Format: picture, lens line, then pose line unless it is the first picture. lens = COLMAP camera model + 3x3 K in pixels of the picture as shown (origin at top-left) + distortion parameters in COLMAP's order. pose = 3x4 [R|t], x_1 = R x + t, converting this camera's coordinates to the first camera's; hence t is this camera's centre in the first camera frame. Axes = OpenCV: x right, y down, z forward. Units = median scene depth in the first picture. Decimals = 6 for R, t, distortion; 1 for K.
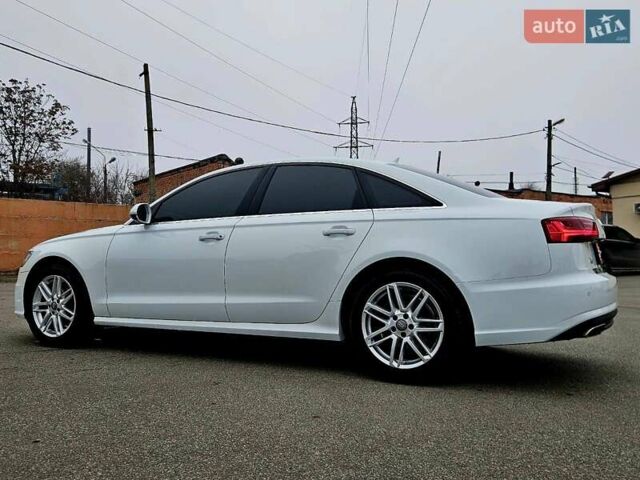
lens RADIAL K [[573.4, 0, 312.2], [0, 573.4, 238.2], [0, 0, 1]] dist [0.080673, -0.092001]
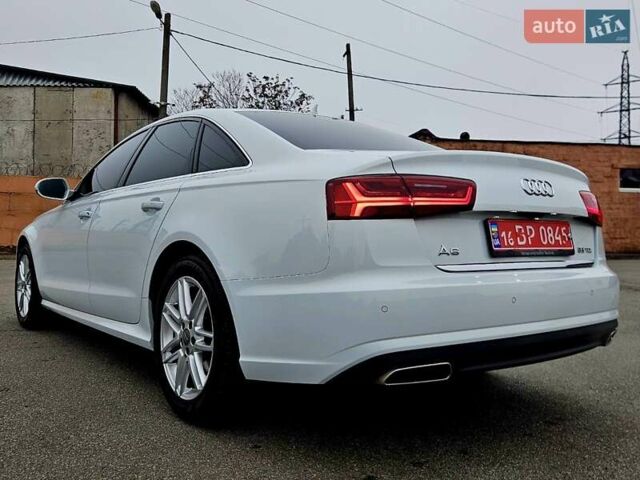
lens RADIAL K [[573.6, 0, 316.0], [0, 573.6, 241.0], [0, 0, 1]] dist [0.074211, -0.071924]
pose [[0.909968, 0.011296, -0.414524, 0.569822], [0.005016, 0.999256, 0.038241, 0.006764], [0.414648, -0.036877, 0.909234, 0.411347]]
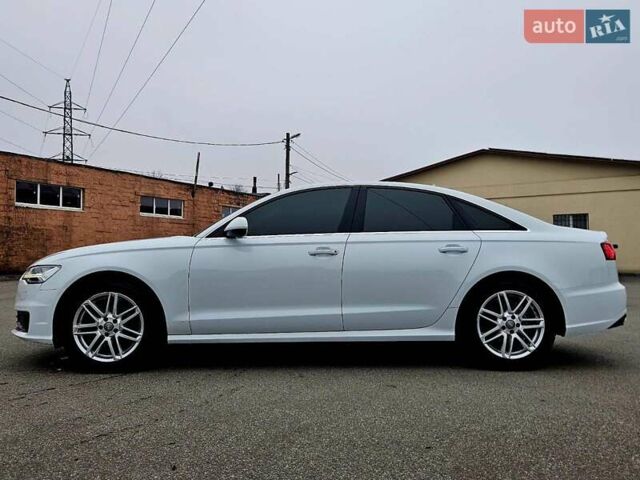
lens RADIAL K [[567.2, 0, 319.7], [0, 567.2, 238.6], [0, 0, 1]] dist [0.070709, -0.003876]
pose [[0.872333, 0.011149, 0.488784, -0.799299], [-0.014178, 0.999896, 0.002497, -0.034056], [-0.488706, -0.009108, 0.872401, 0.102364]]
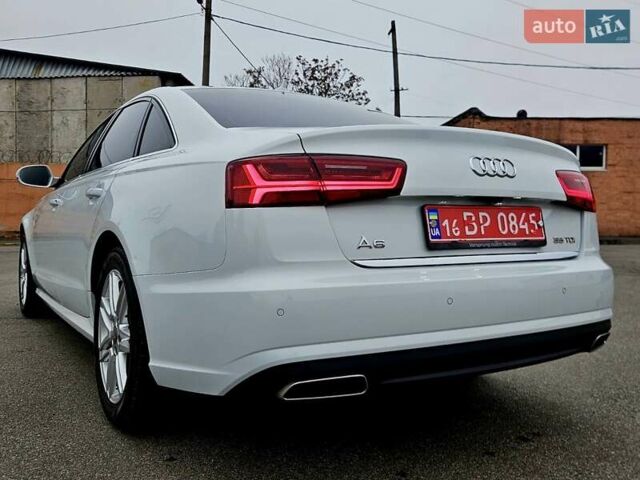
lens RADIAL K [[575.1, 0, 308.9], [0, 575.1, 240.8], [0, 0, 1]] dist [0.076086, -0.073333]
pose [[0.860910, 0.020430, -0.508346, 0.651310], [0.014142, 0.997846, 0.064053, 0.005144], [0.508560, -0.062333, 0.858767, 0.533010]]
